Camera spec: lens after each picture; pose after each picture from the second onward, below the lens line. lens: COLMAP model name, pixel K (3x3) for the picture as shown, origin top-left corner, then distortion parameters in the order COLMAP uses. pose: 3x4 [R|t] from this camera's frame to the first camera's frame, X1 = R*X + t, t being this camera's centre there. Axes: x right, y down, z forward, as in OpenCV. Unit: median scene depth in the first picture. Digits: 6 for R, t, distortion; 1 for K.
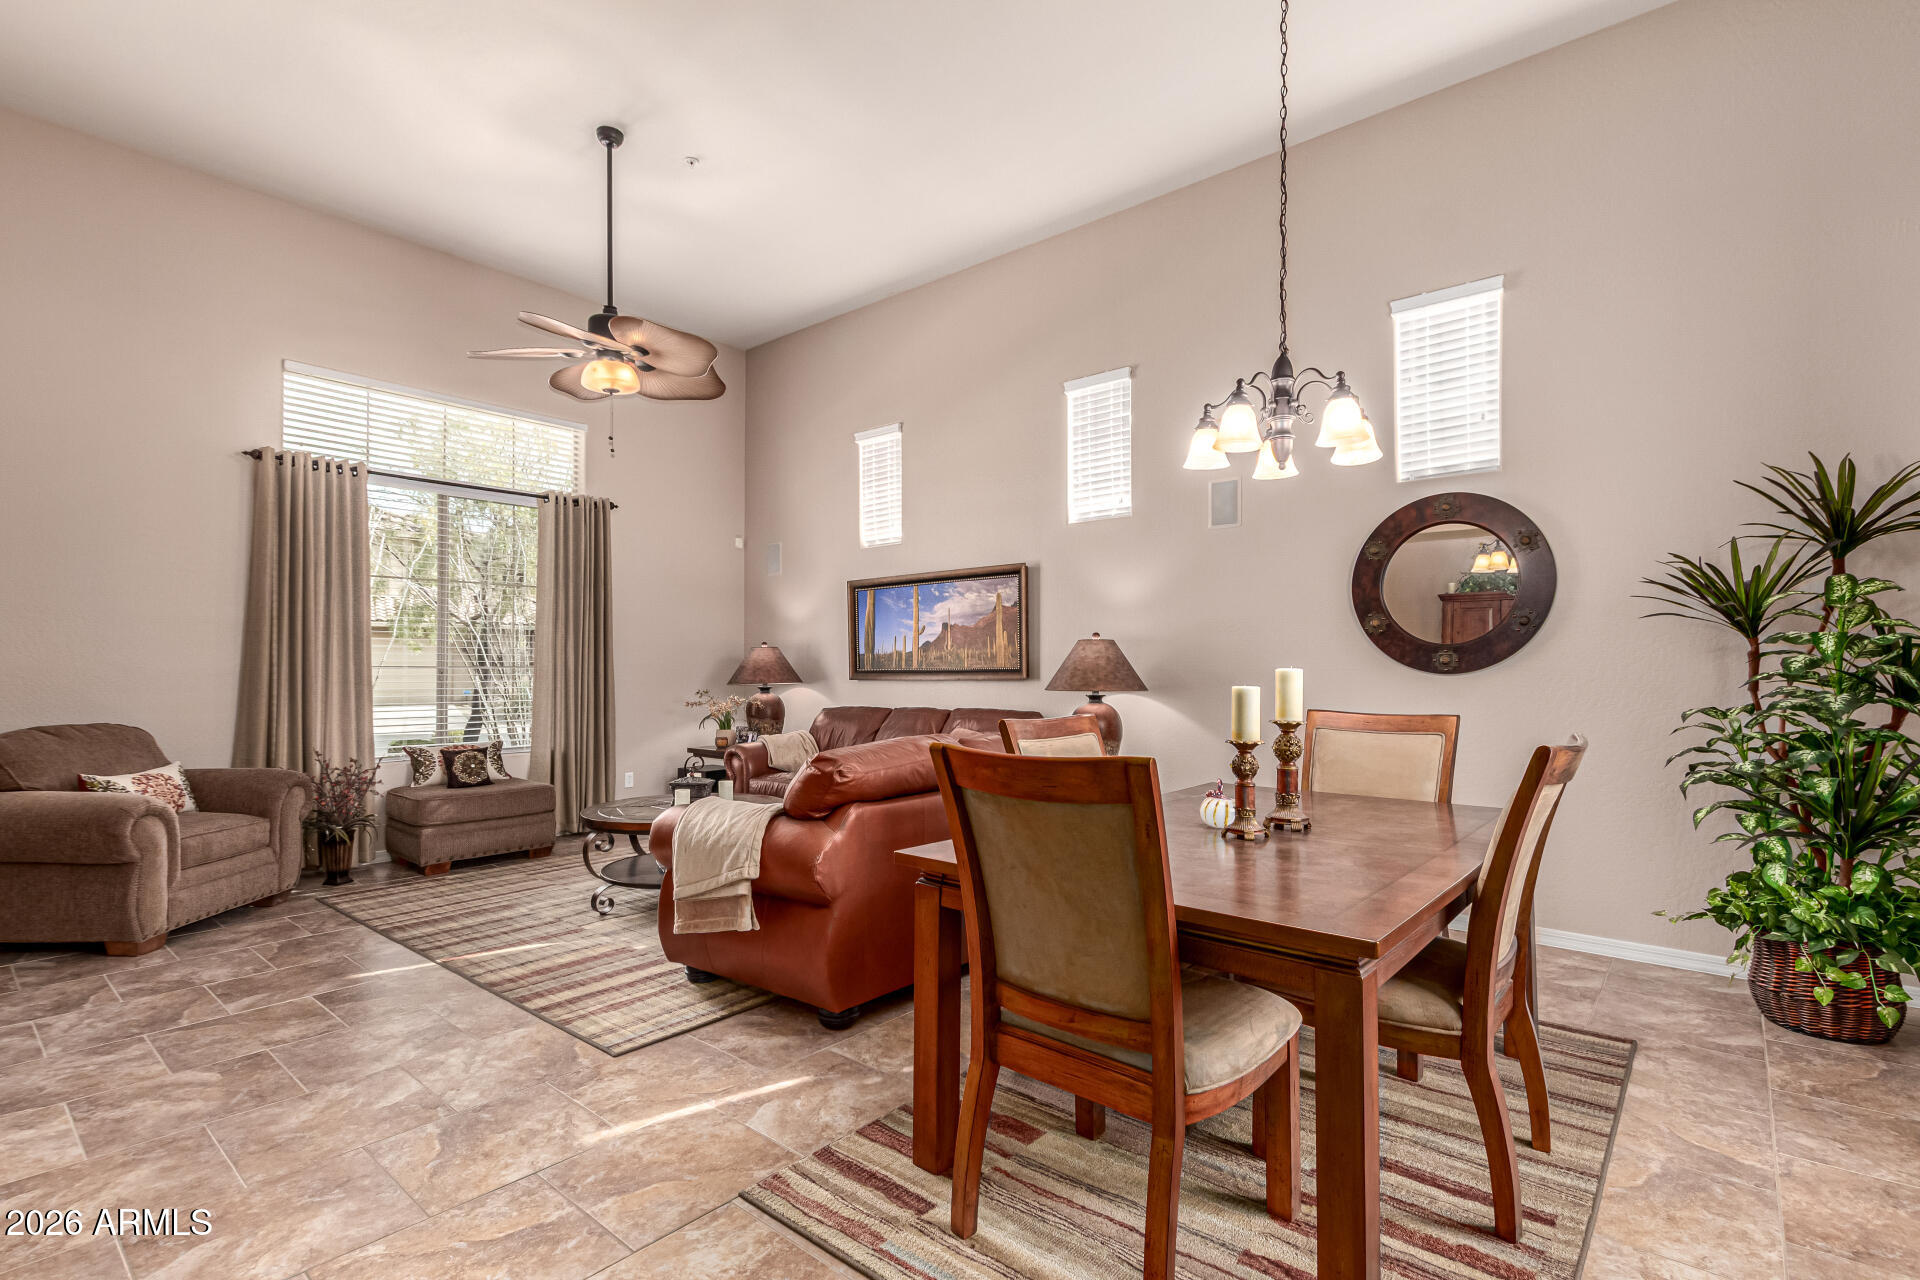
lens RADIAL K [[905.4, 0, 964.7], [0, 905.4, 661.6], [0, 0, 1]] dist [0.011304, -0.000152]
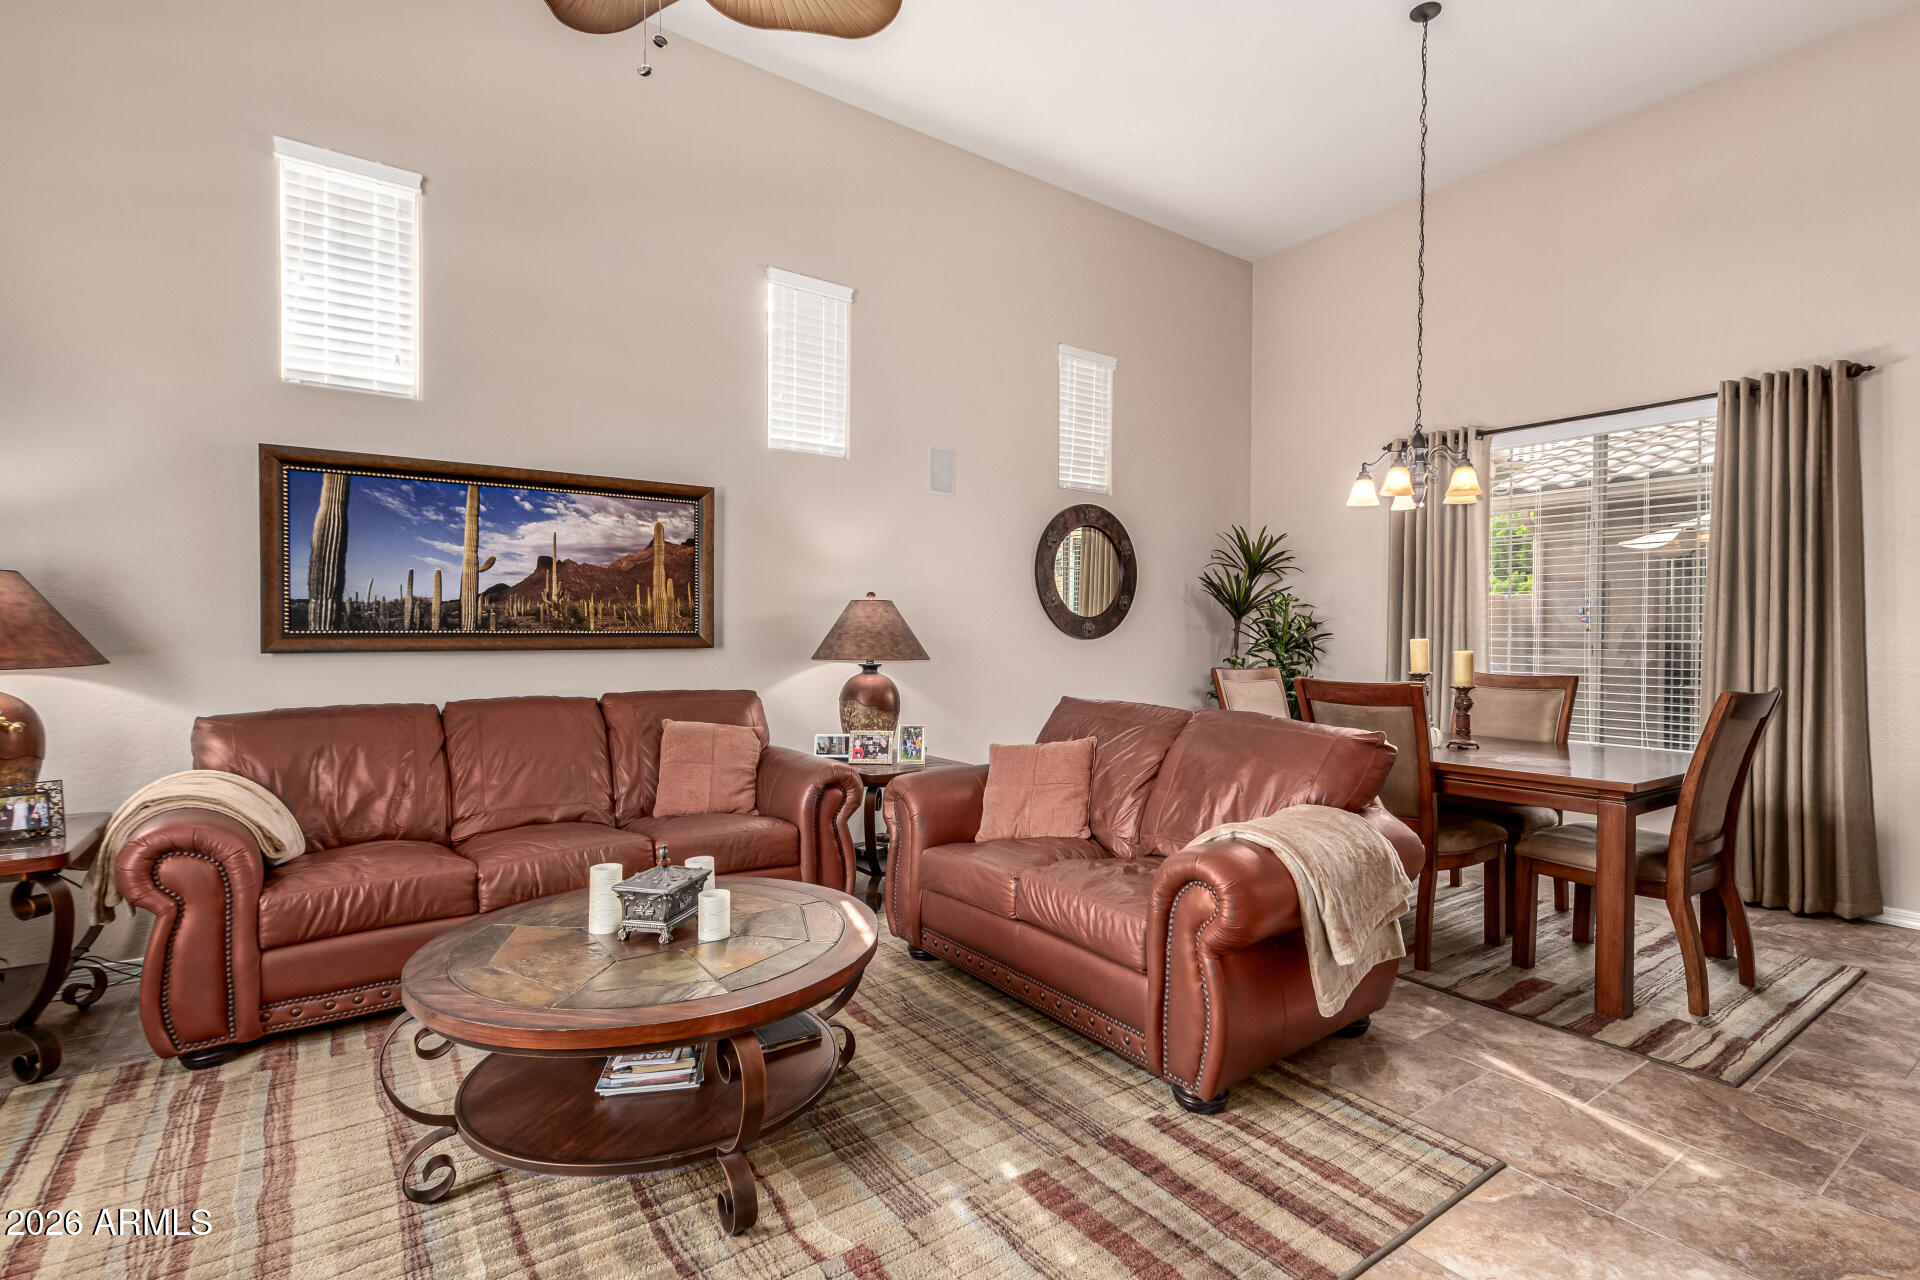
lens RADIAL K [[921.8, 0, 960.0], [0, 921.8, 640.0], [0, 0, 1]] dist [0.003156, -0.000078]
pose [[0.235869, -0.004748, 0.971773, -0.613043], [-0.015795, 0.999837, 0.008719, 0.003916], [-0.971657, -0.017406, 0.235755, 0.634464]]
